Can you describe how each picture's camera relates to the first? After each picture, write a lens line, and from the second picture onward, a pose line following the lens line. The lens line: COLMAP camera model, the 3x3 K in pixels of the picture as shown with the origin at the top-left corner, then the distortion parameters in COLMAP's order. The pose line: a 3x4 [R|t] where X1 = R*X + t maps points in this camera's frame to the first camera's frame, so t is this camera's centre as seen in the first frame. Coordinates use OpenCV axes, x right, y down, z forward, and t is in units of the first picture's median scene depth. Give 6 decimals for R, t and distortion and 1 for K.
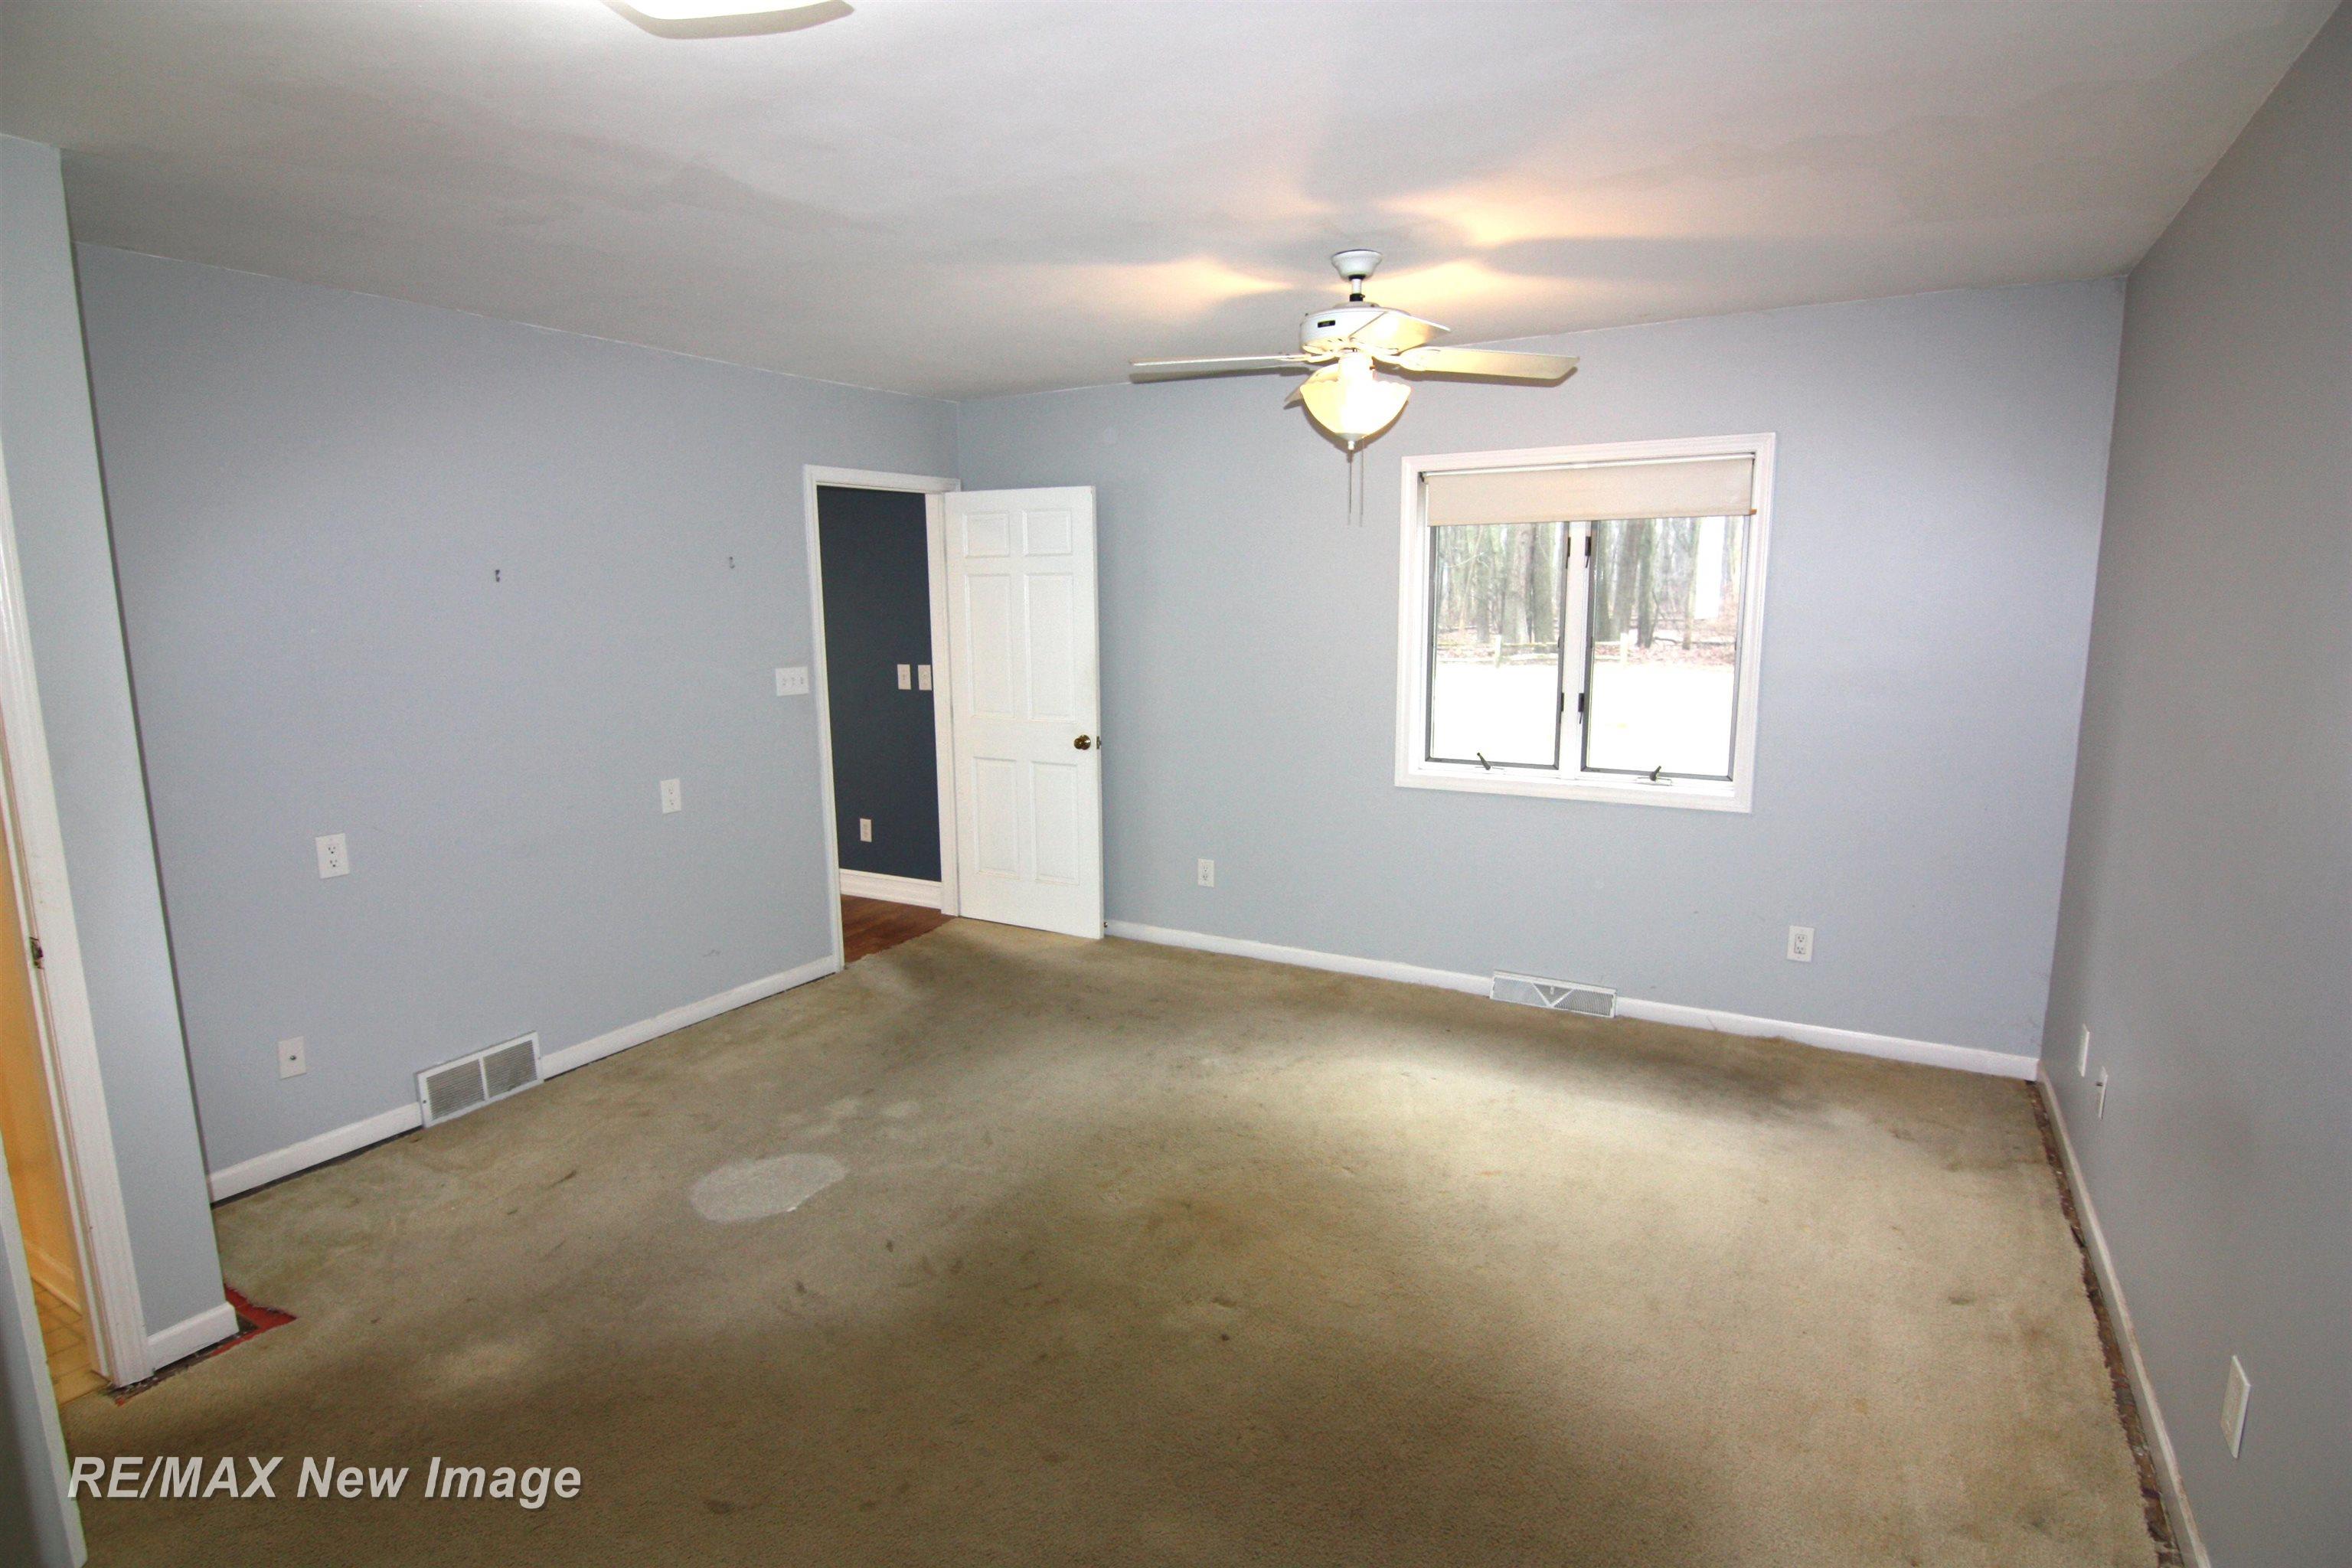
lens RADIAL K [[1207.6, 0, 1198.7], [0, 1207.6, 792.7], [0, 0, 1]] dist [-0.014238, -0.000412]
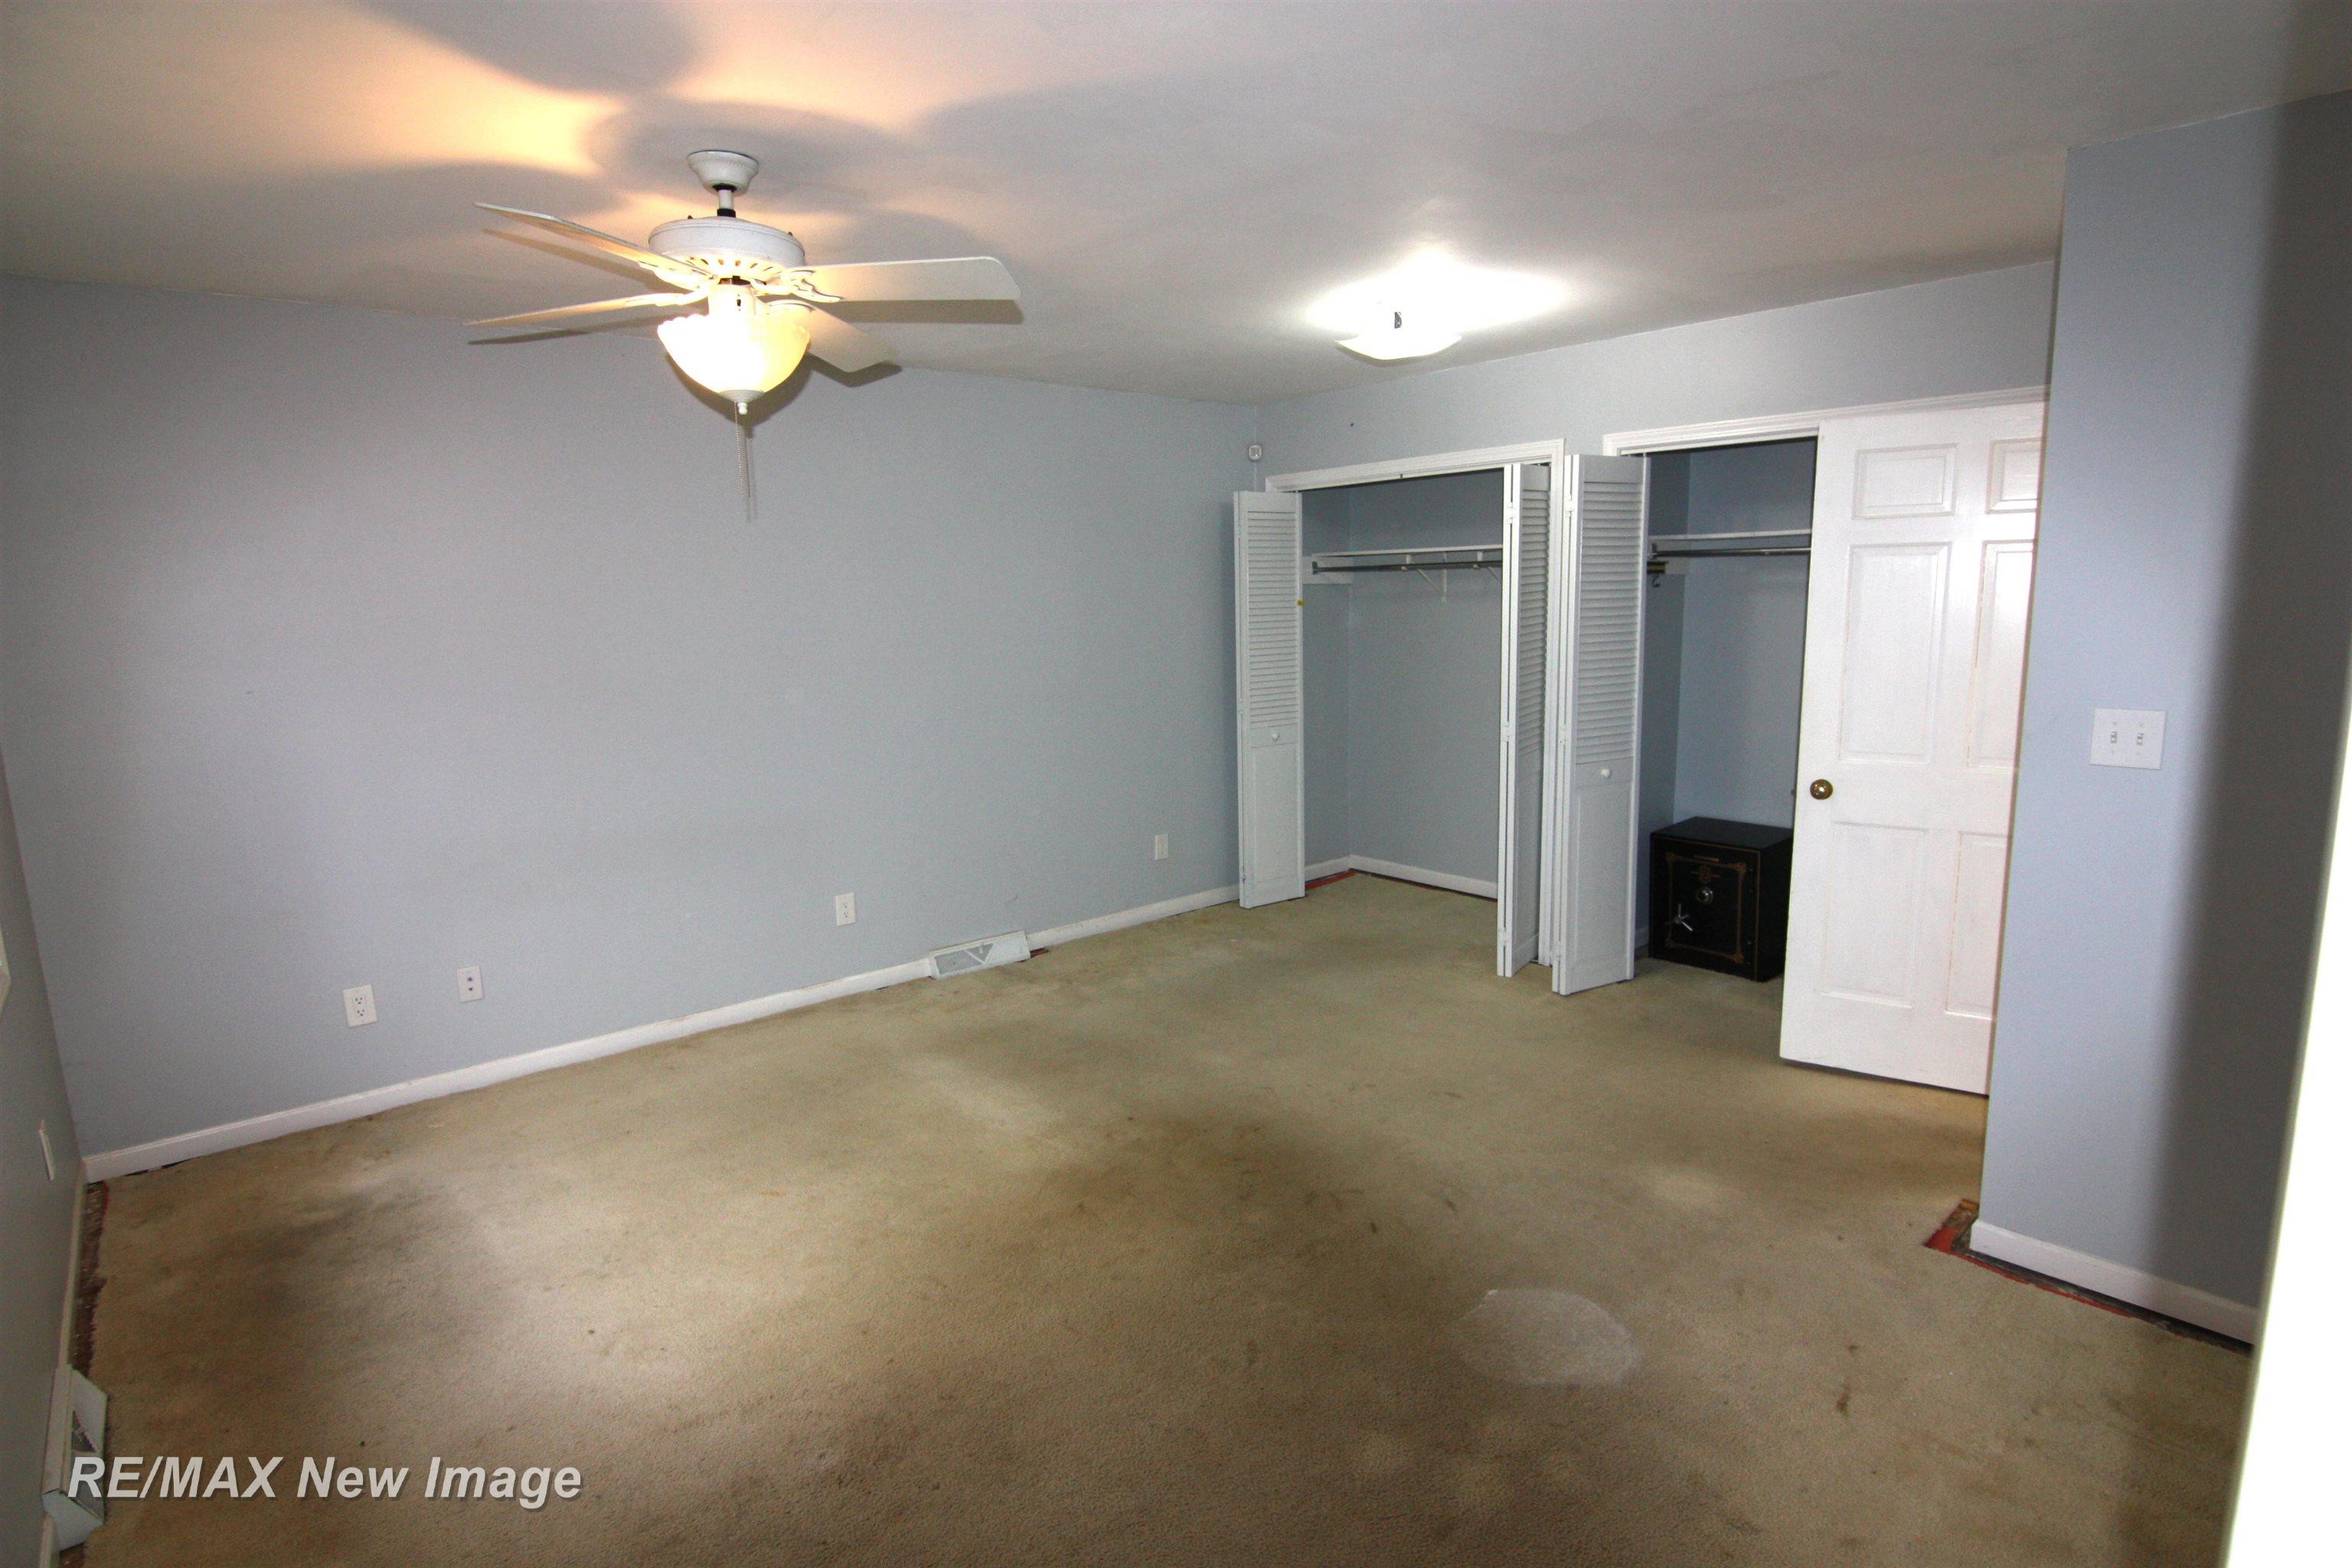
lens RADIAL K [[1207.6, 0, 1198.7], [0, 1207.6, 792.7], [0, 0, 1]] dist [-0.014238, -0.000412]
pose [[-0.942905, -0.029650, 0.331739, -0.387405], [0.082659, 0.944036, 0.319318, -0.267593], [-0.322641, 0.328507, -0.887685, 1.595621]]
